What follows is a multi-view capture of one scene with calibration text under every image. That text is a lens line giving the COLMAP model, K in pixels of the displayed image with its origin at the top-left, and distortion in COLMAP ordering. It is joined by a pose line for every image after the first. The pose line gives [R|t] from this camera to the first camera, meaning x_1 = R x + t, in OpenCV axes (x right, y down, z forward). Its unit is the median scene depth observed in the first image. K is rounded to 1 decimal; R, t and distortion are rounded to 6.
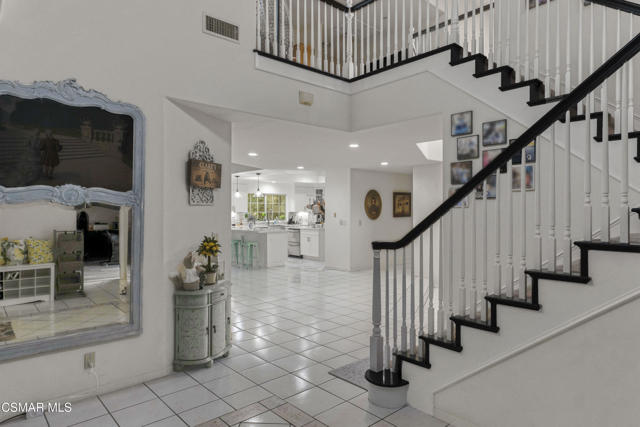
lens RADIAL K [[385.3, 0, 321.2], [0, 385.3, 212.0], [0, 0, 1]] dist [-0.002024, -0.002000]
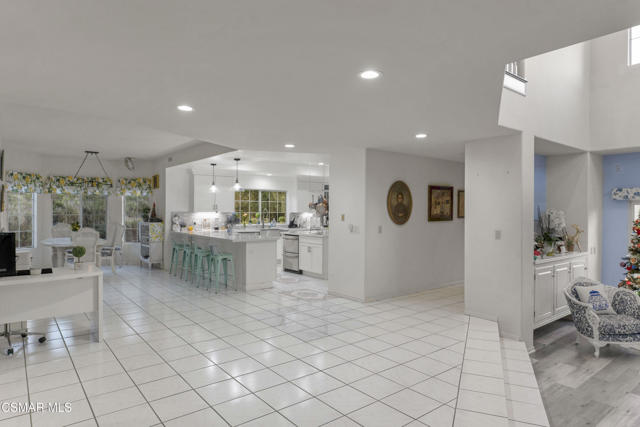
lens RADIAL K [[385.3, 0, 305.2], [0, 385.3, 213.3], [0, 0, 1]] dist [-0.002024, -0.002000]
pose [[0.996022, 0.008095, -0.088735, 0.025246], [-0.007954, 0.999966, 0.001947, -0.000423], [0.088748, -0.001234, 0.996053, 0.263248]]
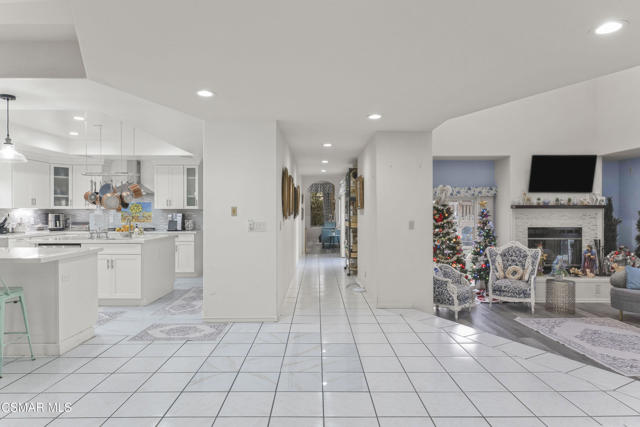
lens RADIAL K [[385.3, 0, 322.1], [0, 385.3, 214.4], [0, 0, 1]] dist [-0.002024, -0.002000]
pose [[0.668460, 0.001086, 0.743747, -0.213934], [0.000990, 0.999997, -0.002351, 0.011007], [-0.743747, 0.002308, 0.668457, 0.493807]]
